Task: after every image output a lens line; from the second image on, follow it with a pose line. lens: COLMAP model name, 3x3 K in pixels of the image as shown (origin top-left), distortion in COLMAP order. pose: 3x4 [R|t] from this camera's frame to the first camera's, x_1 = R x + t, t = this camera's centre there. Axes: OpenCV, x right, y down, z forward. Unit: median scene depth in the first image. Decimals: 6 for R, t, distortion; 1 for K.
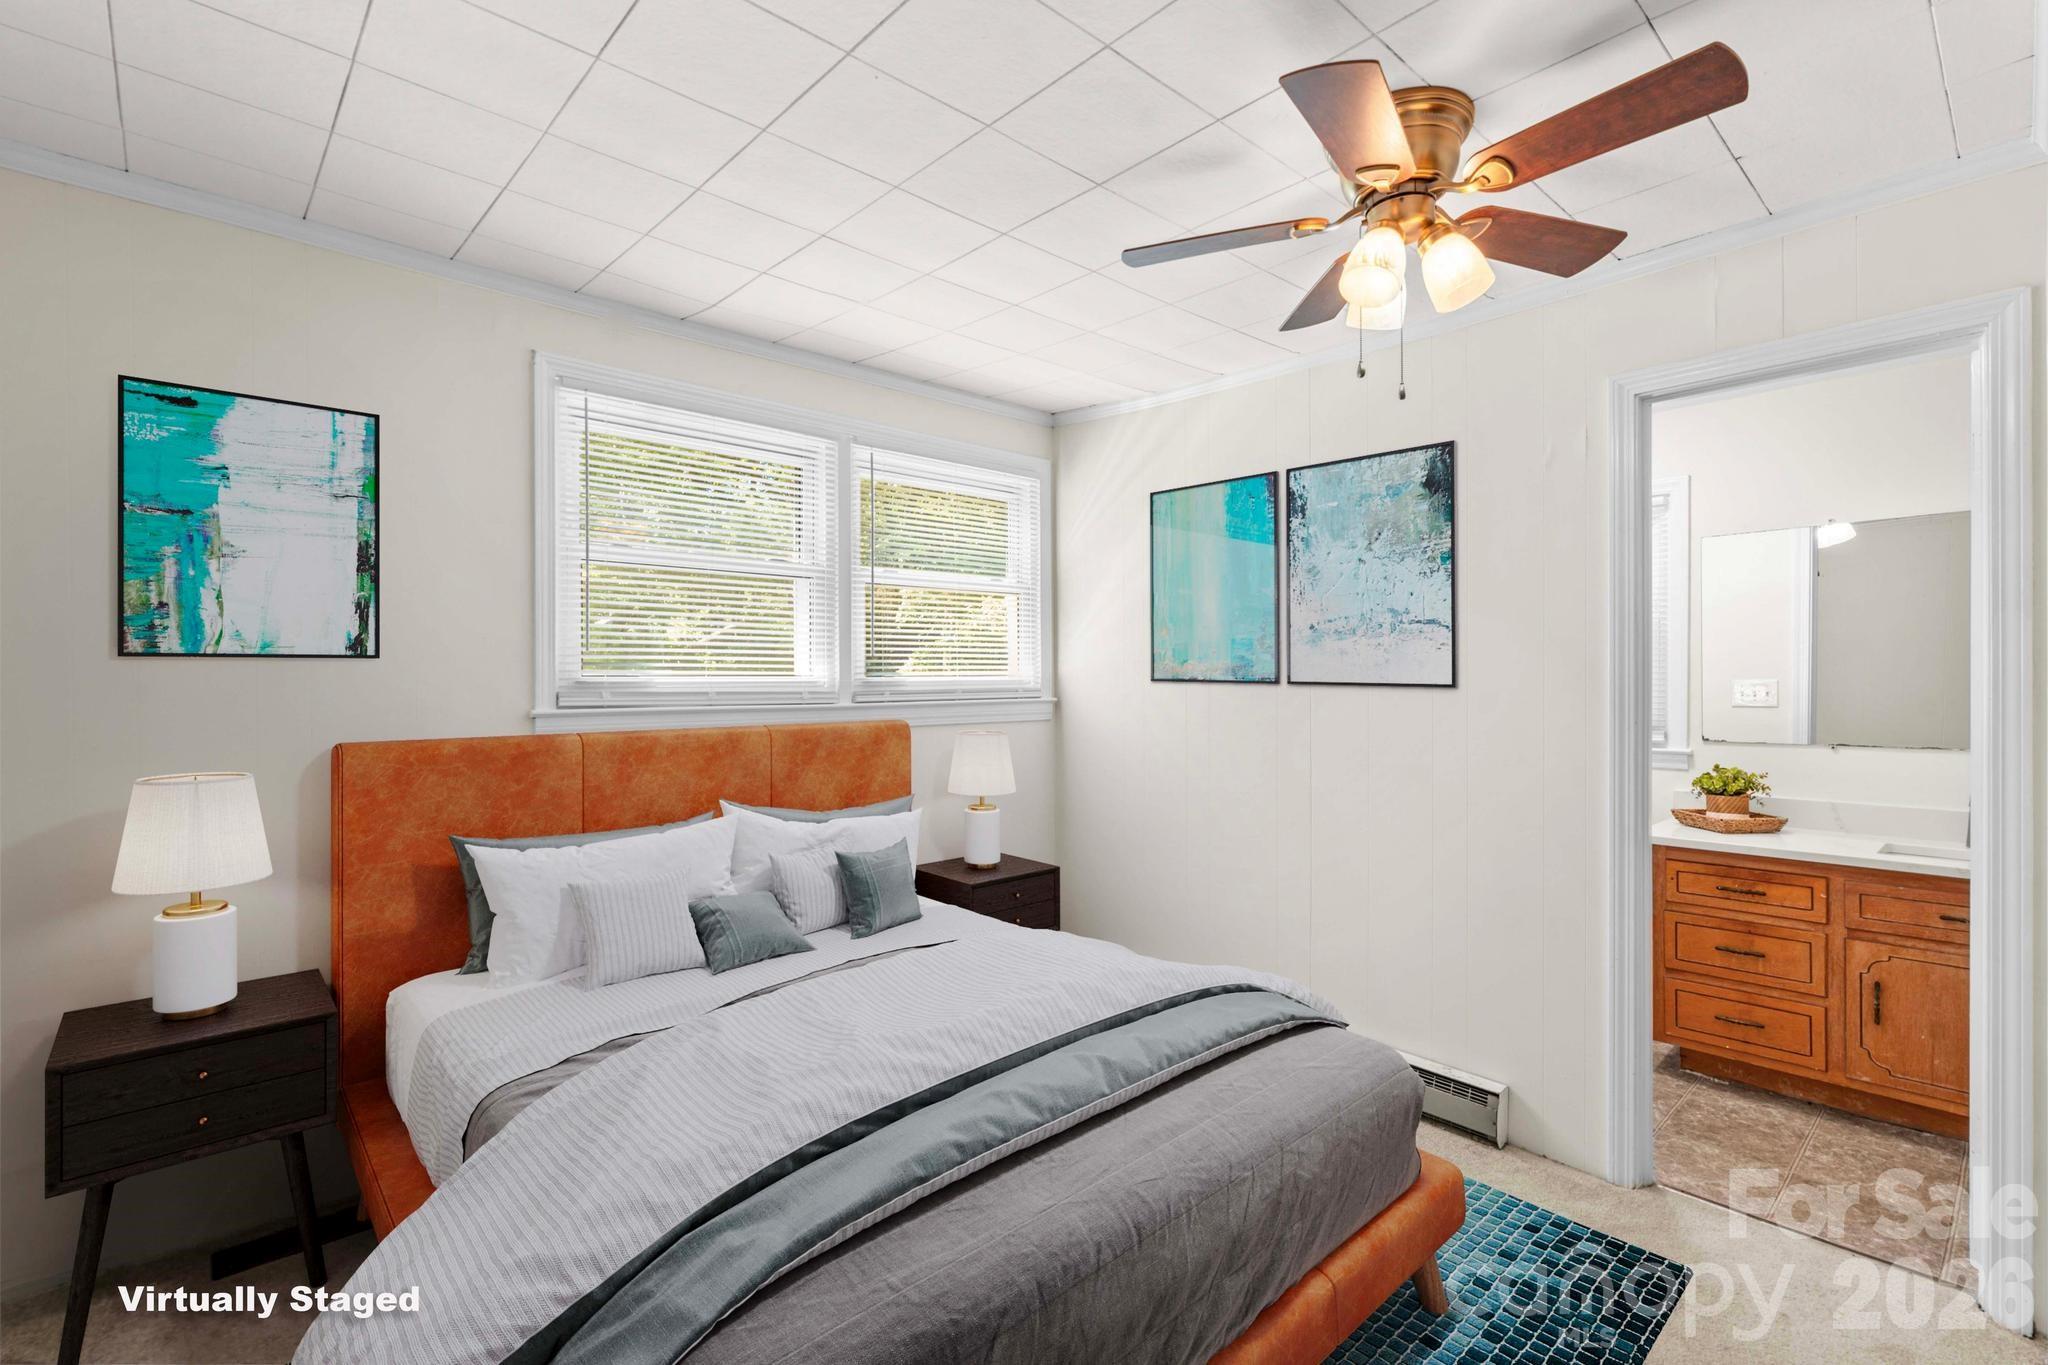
lens RADIAL K [[932.7, 0, 1038.0], [0, 932.7, 677.4], [0, 0, 1]] dist [-0.005768, 0.003413]
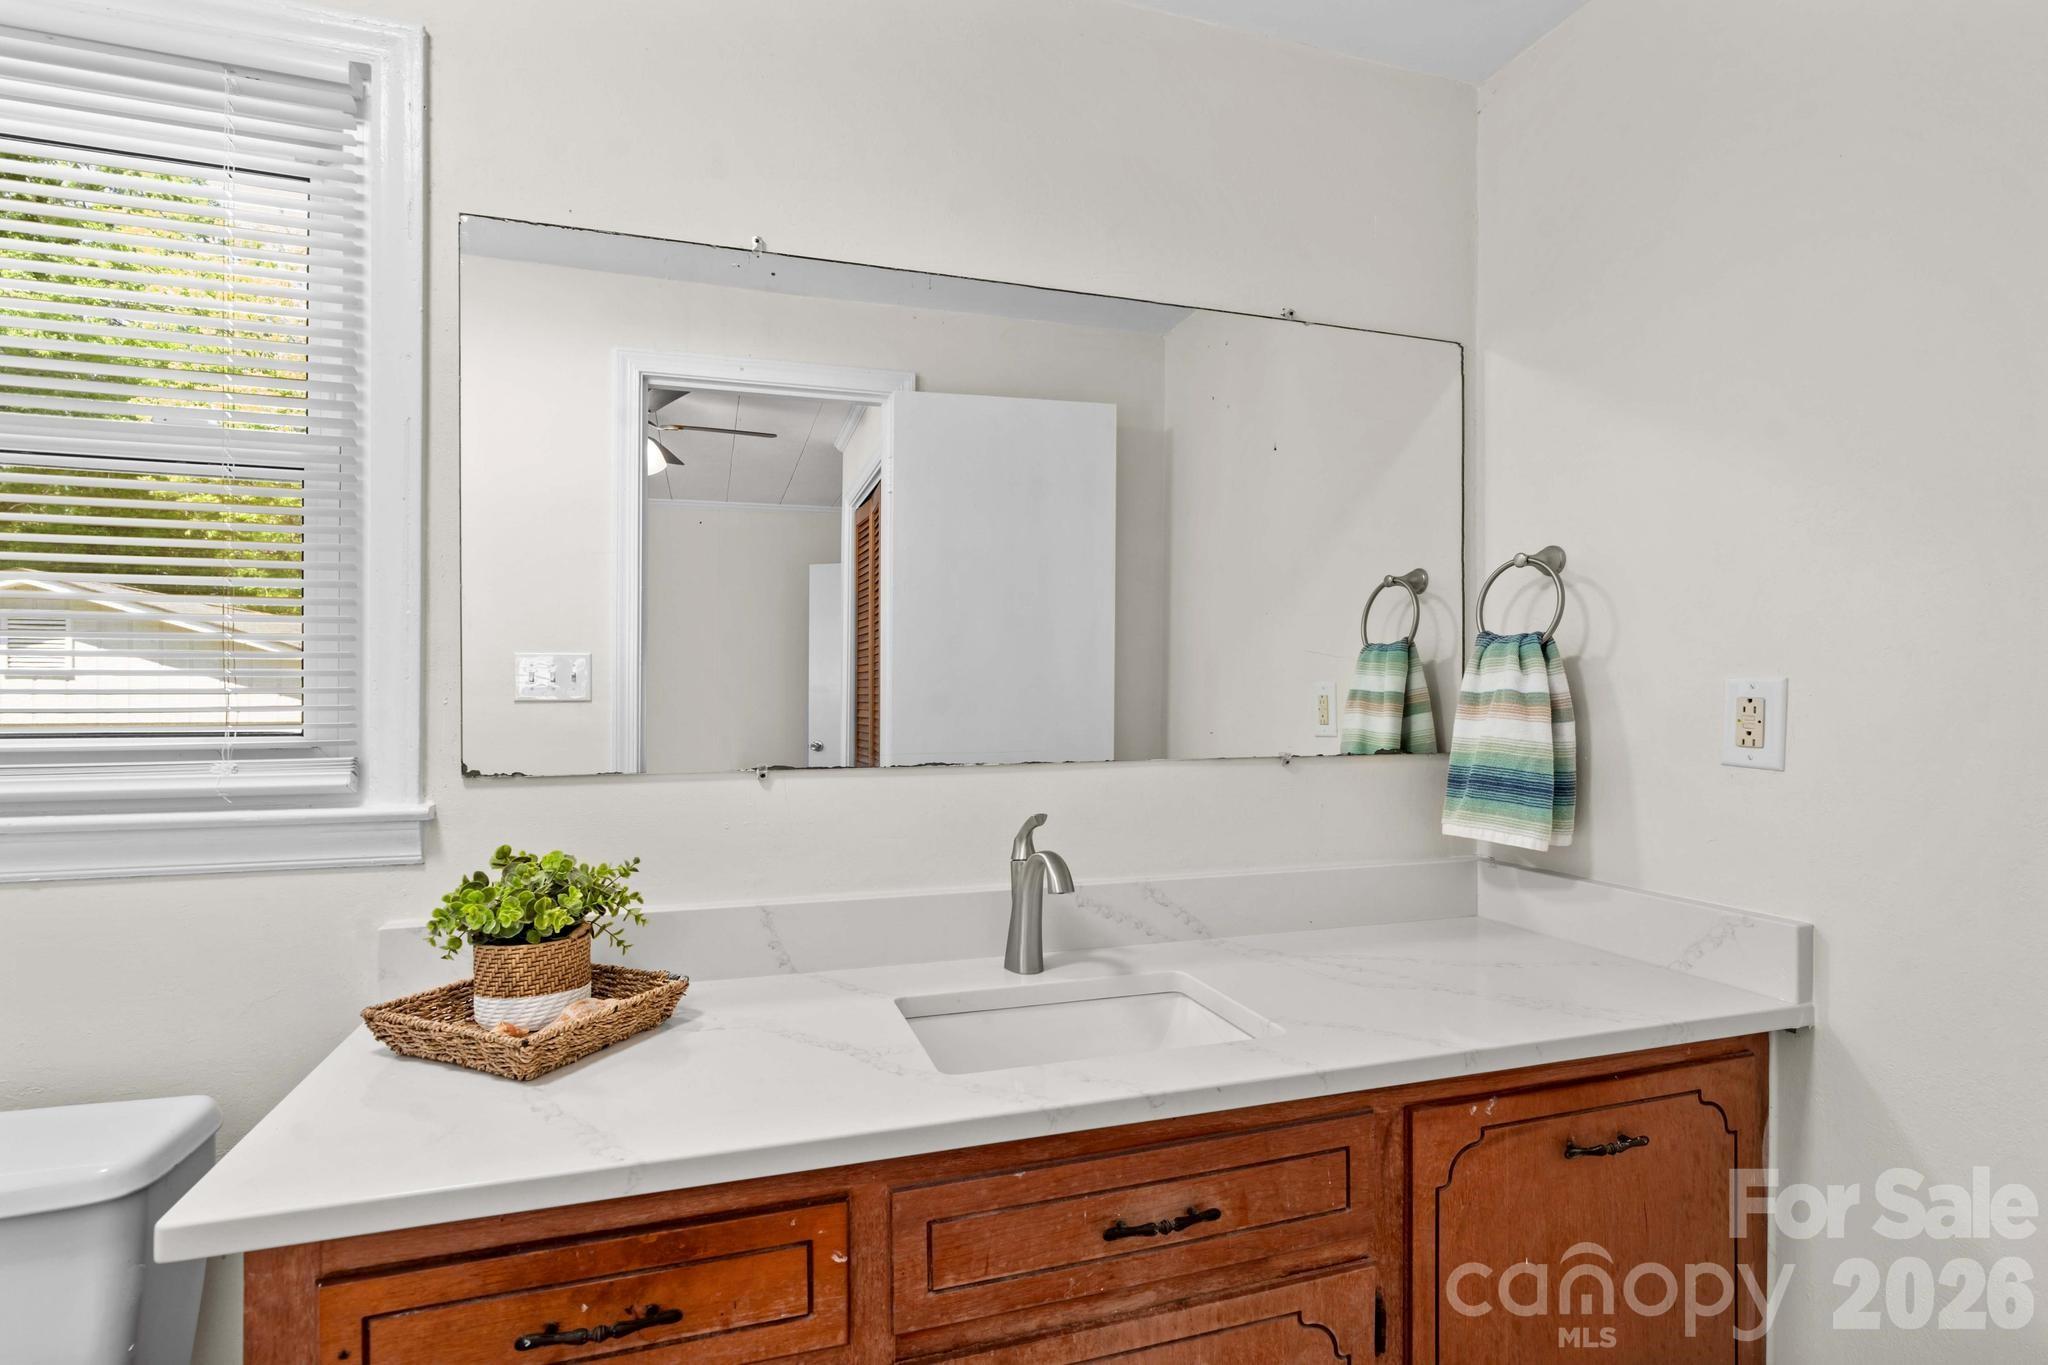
lens RADIAL K [[932.7, 0, 1036.7], [0, 932.7, 694.4], [0, 0, 1]] dist [-0.005768, 0.003413]
pose [[0.382700, 0.006046, 0.923853, 0.503620], [0.002089, 0.999970, -0.007409, 0.042476], [-0.923870, 0.004765, 0.382676, 0.709471]]
